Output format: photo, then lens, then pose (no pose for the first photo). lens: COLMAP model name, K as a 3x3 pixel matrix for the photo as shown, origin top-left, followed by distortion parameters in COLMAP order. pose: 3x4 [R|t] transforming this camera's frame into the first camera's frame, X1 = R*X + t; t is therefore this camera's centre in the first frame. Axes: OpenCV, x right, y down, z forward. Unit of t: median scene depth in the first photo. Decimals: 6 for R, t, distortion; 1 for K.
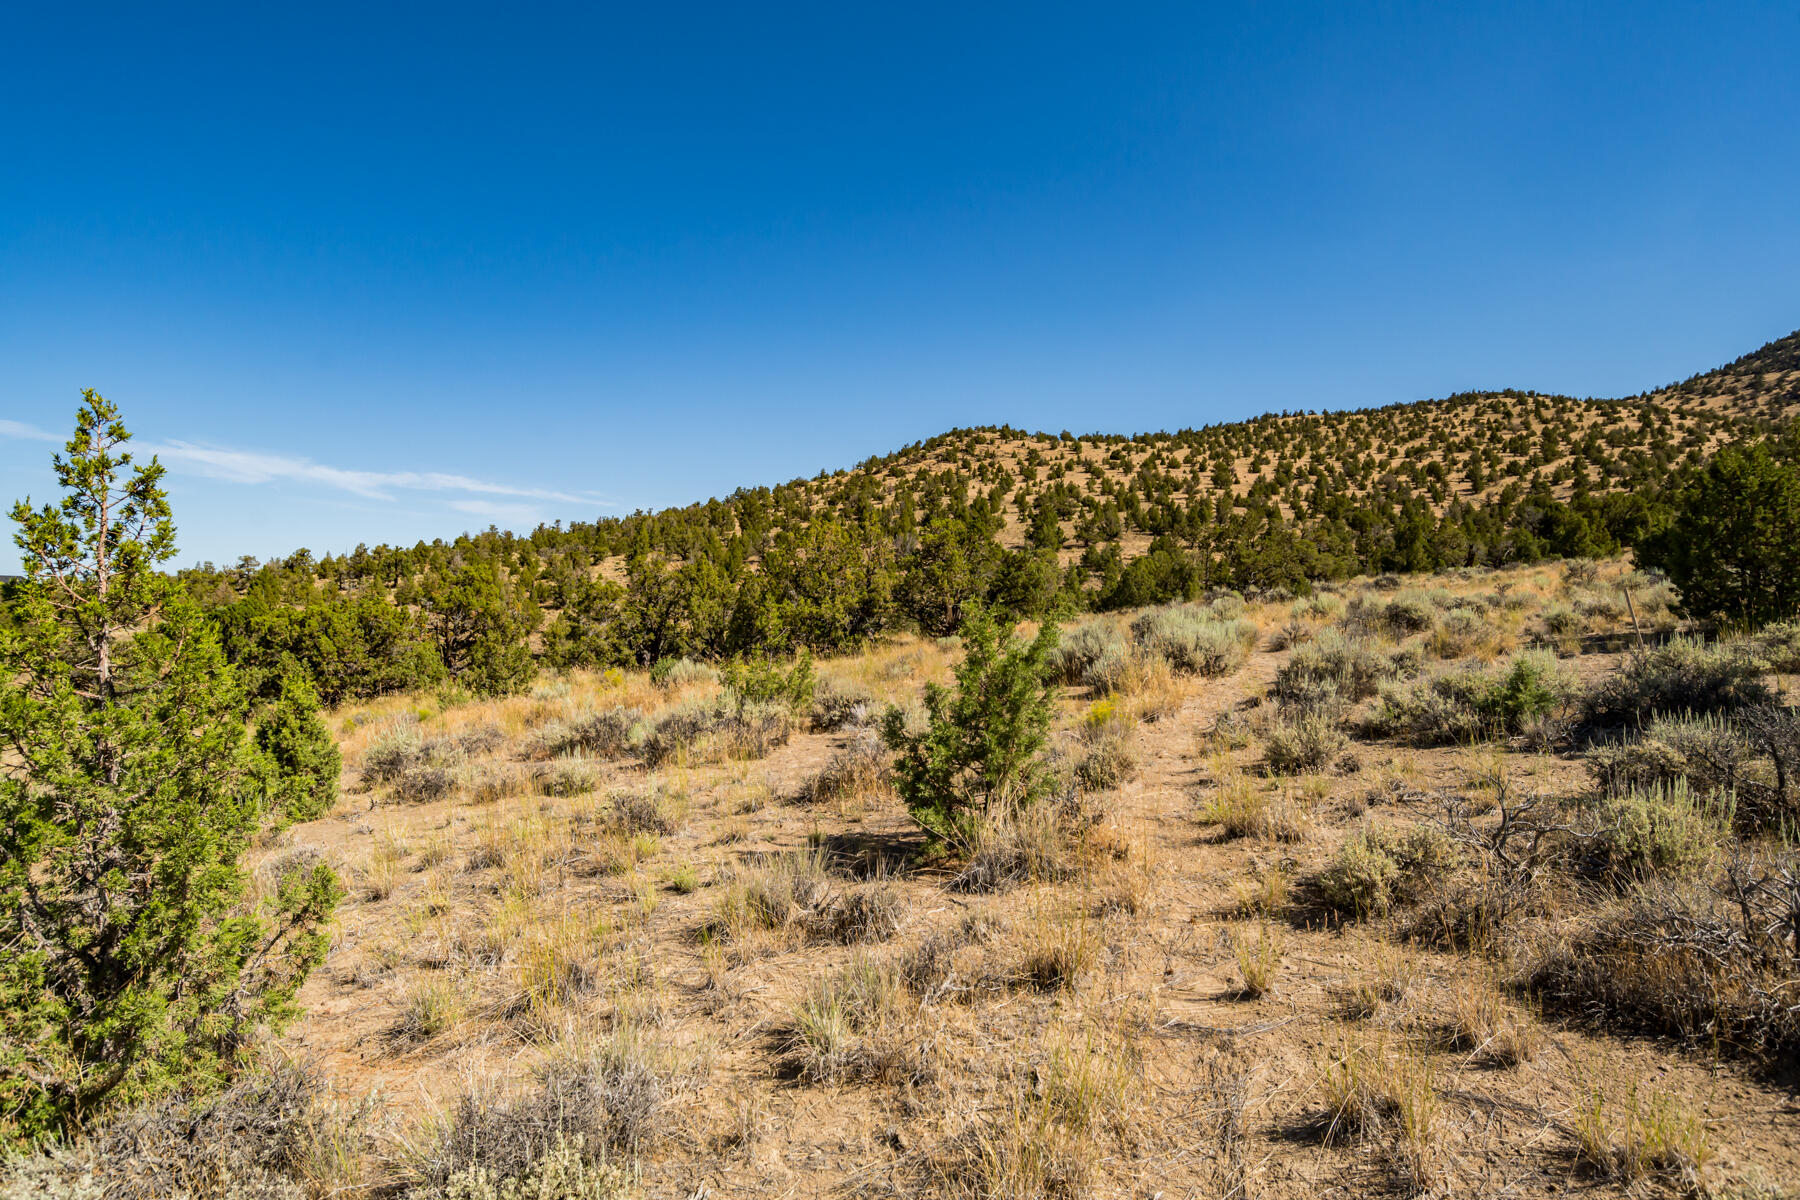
lens RADIAL K [[932.8, 0, 900.1], [0, 932.8, 601.6], [0, 0, 1]] dist [-0.010062, 0.011892]
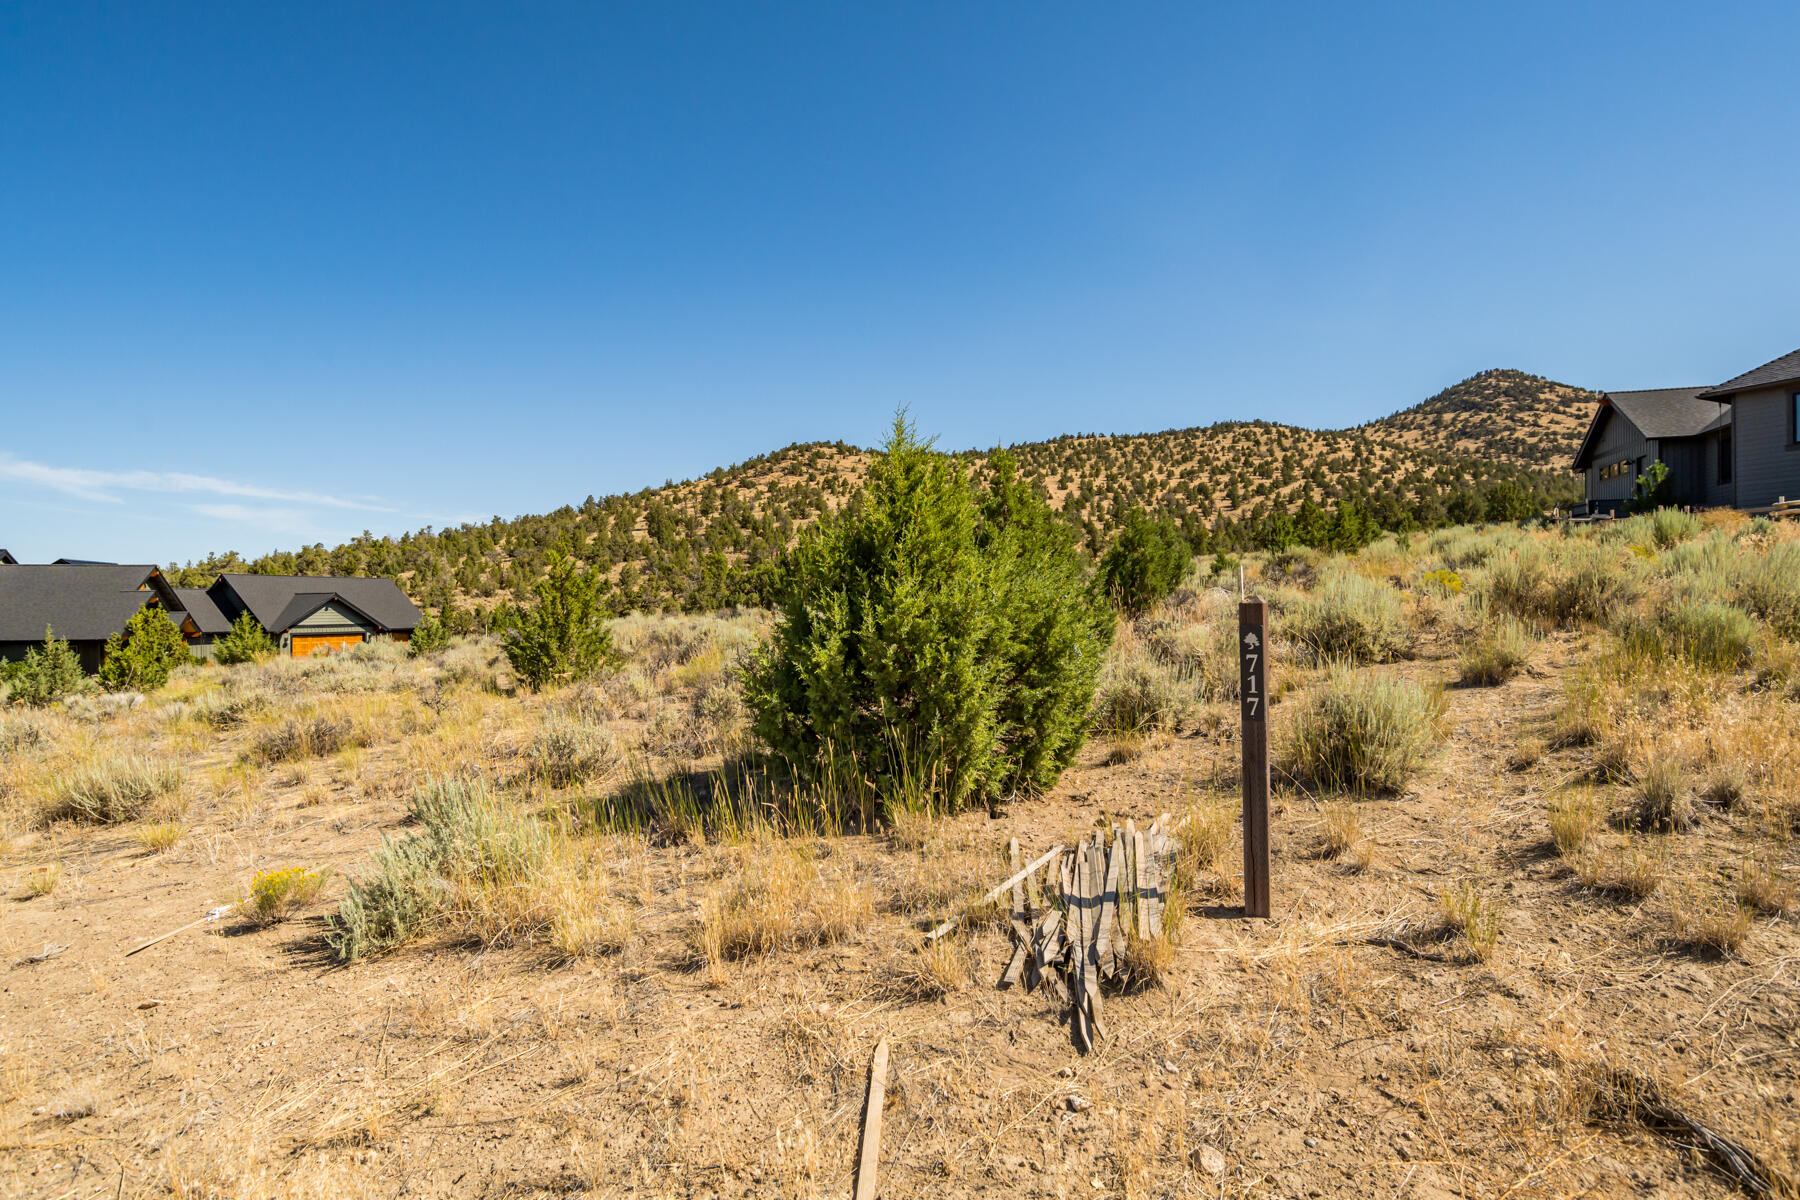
lens RADIAL K [[932.8, 0, 910.5], [0, 932.8, 597.1], [0, 0, 1]] dist [-0.010062, 0.011892]
pose [[0.976233, -0.009894, 0.216497, -0.054810], [0.013050, 0.999828, -0.013149, 0.008475], [-0.216329, 0.015662, 0.976195, -0.088233]]
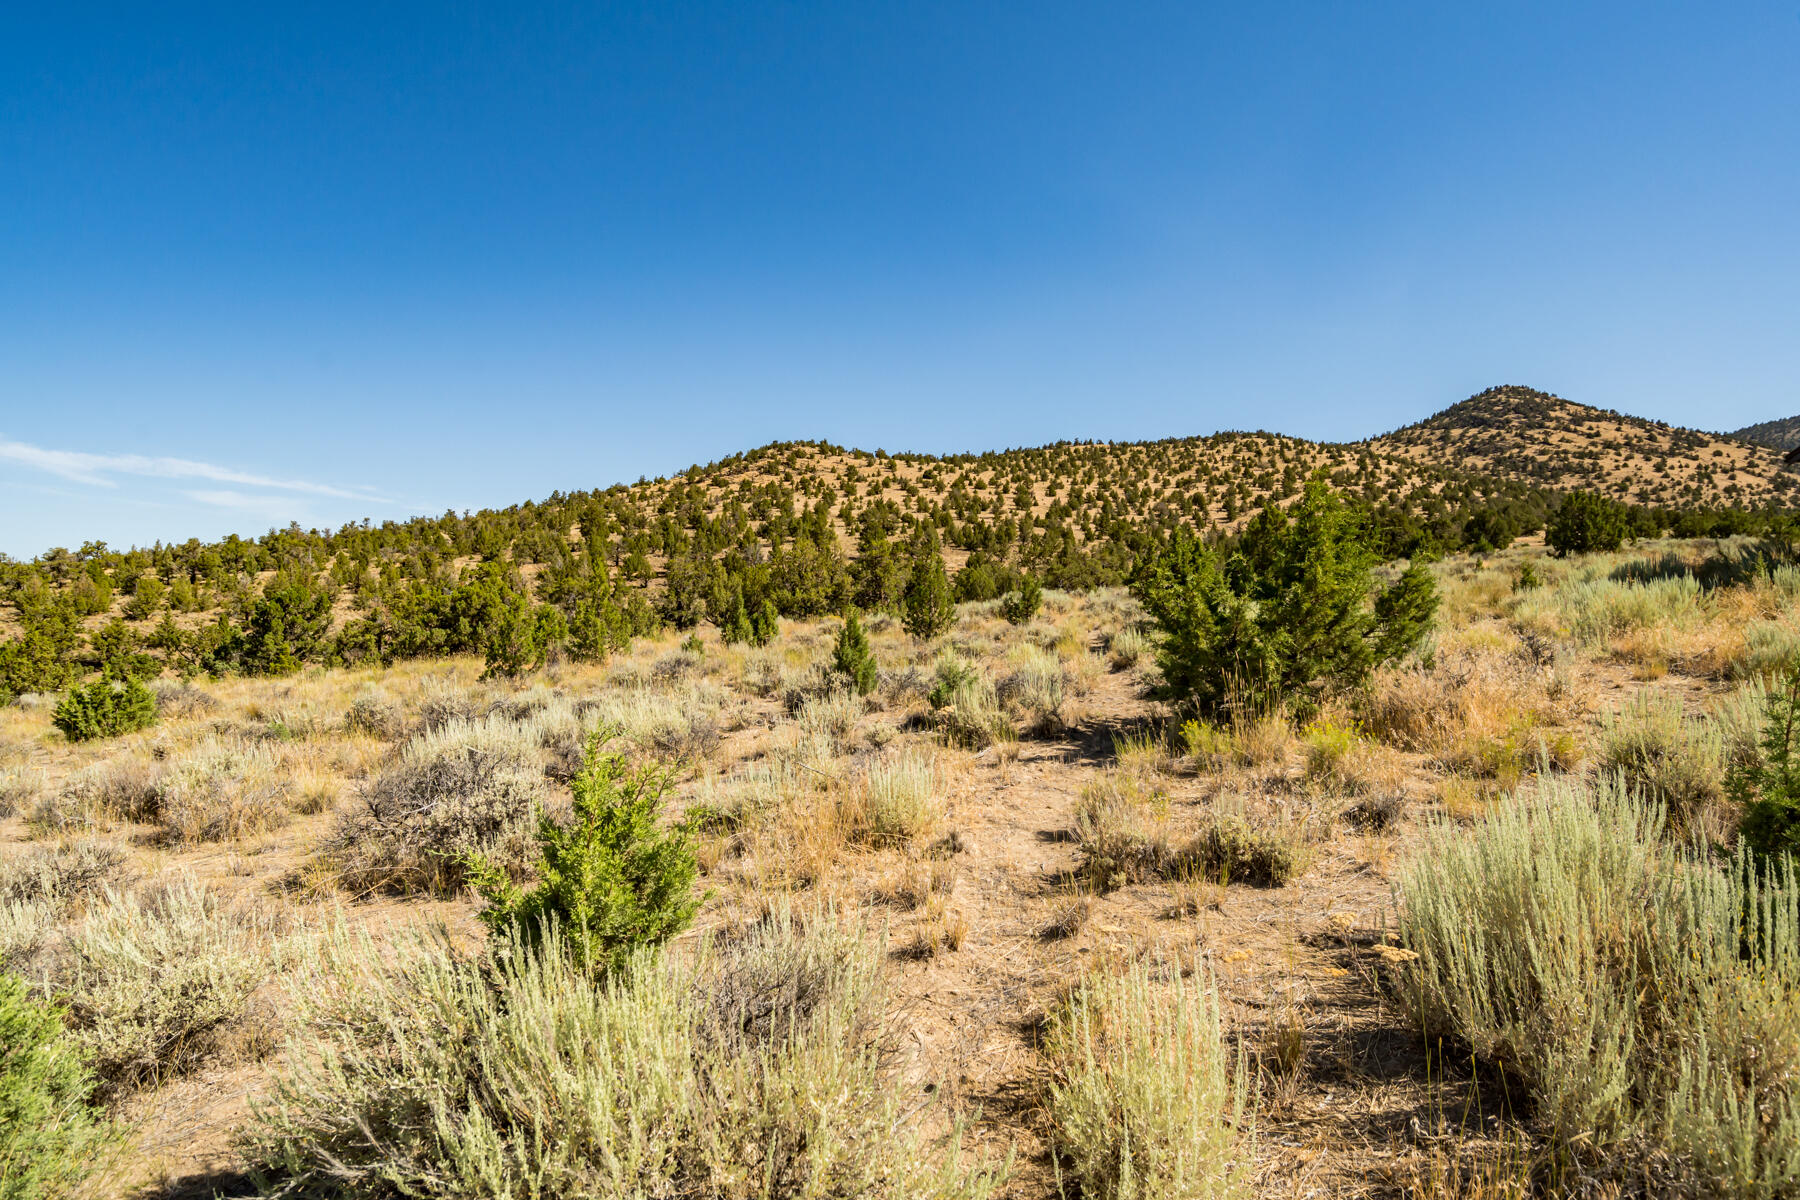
lens RADIAL K [[932.8, 0, 905.9], [0, 932.8, 600.6], [0, 0, 1]] dist [-0.010062, 0.011892]
pose [[0.977268, 0.015055, 0.211471, -0.018868], [-0.012462, 0.999830, -0.013588, 0.002719], [-0.211639, 0.010644, 0.977290, -0.042576]]
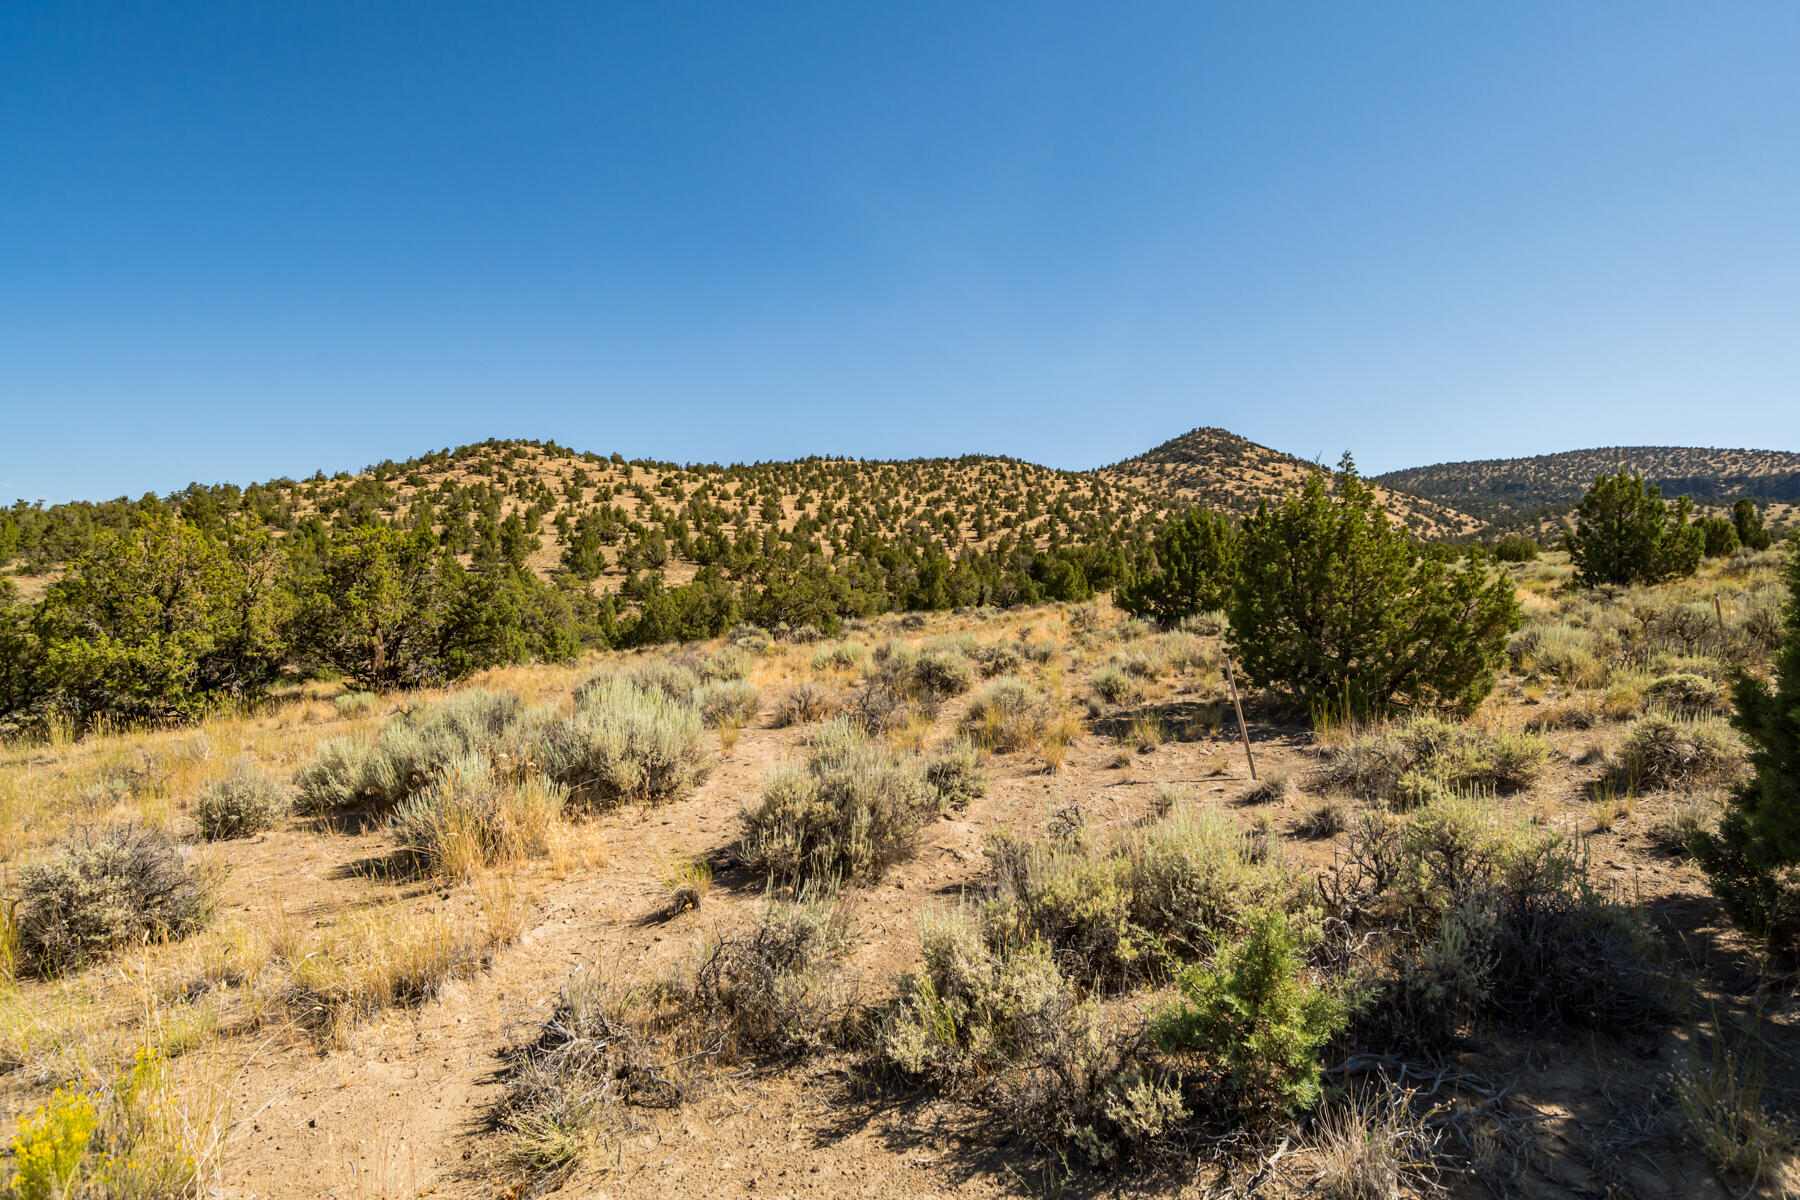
lens RADIAL K [[932.8, 0, 905.9], [0, 932.8, 599.2], [0, 0, 1]] dist [-0.010062, 0.011892]
pose [[0.888248, 0.026995, 0.458570, 0.006915], [-0.011557, 0.999269, -0.036440, -0.000884], [-0.459218, 0.027068, 0.887911, 0.013882]]
